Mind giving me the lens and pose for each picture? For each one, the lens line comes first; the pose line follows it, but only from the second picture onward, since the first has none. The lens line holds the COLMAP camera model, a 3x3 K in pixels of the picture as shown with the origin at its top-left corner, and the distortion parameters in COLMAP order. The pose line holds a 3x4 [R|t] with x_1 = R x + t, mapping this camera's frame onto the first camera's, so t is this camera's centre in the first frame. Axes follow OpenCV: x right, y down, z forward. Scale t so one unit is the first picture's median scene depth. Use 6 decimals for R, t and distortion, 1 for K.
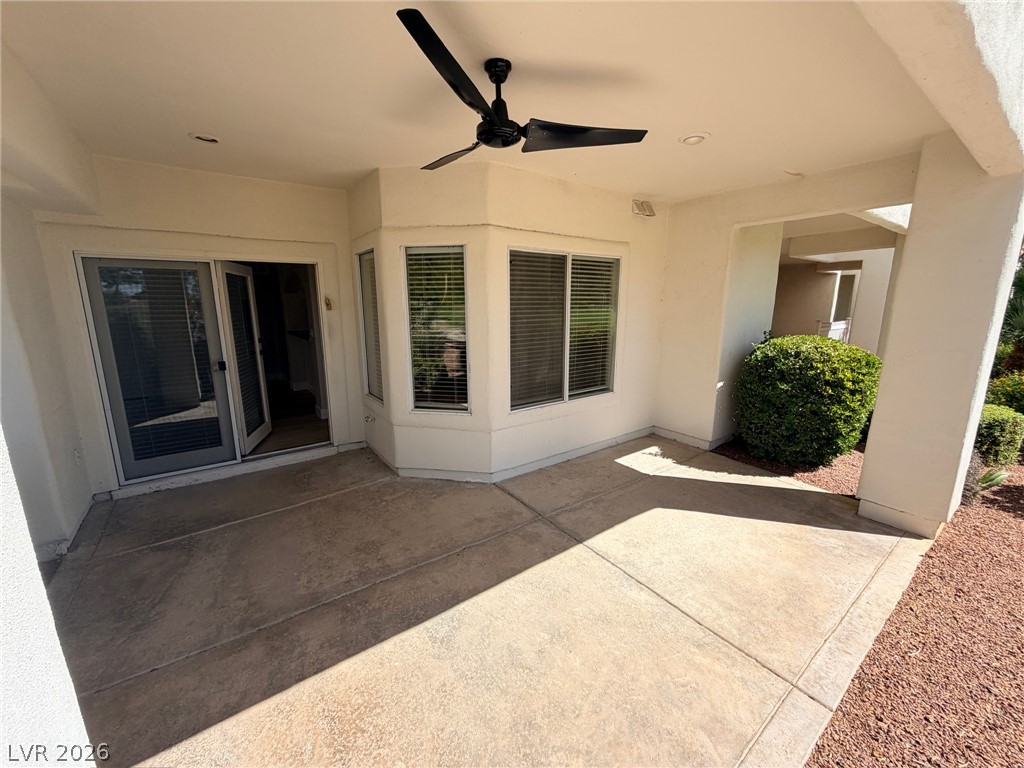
lens RADIAL K [[407.7, 0, 508.8], [0, 407.7, 384.9], [0, 0, 1]] dist [-0.001357, 0.000087]
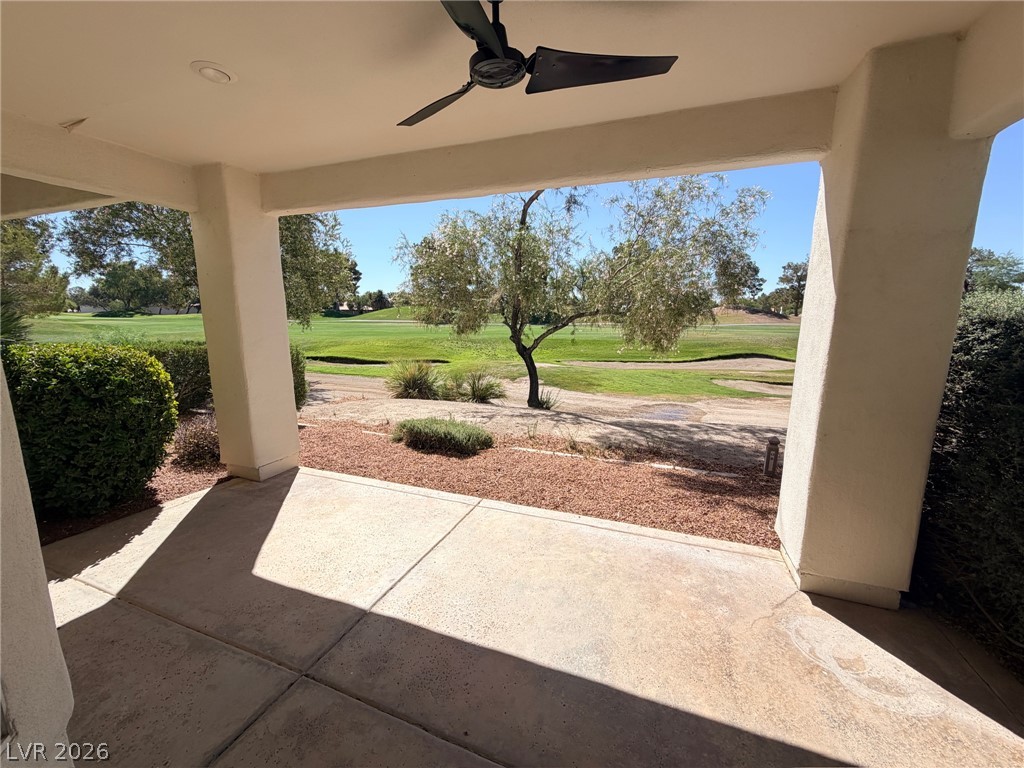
lens RADIAL K [[407.7, 0, 508.8], [0, 407.7, 384.9], [0, 0, 1]] dist [-0.001357, 0.000087]
pose [[-0.553415, -0.143895, 0.820382, -0.509974], [0.168574, 0.945228, 0.279510, -0.167192], [-0.815668, 0.292981, -0.498847, 1.026750]]
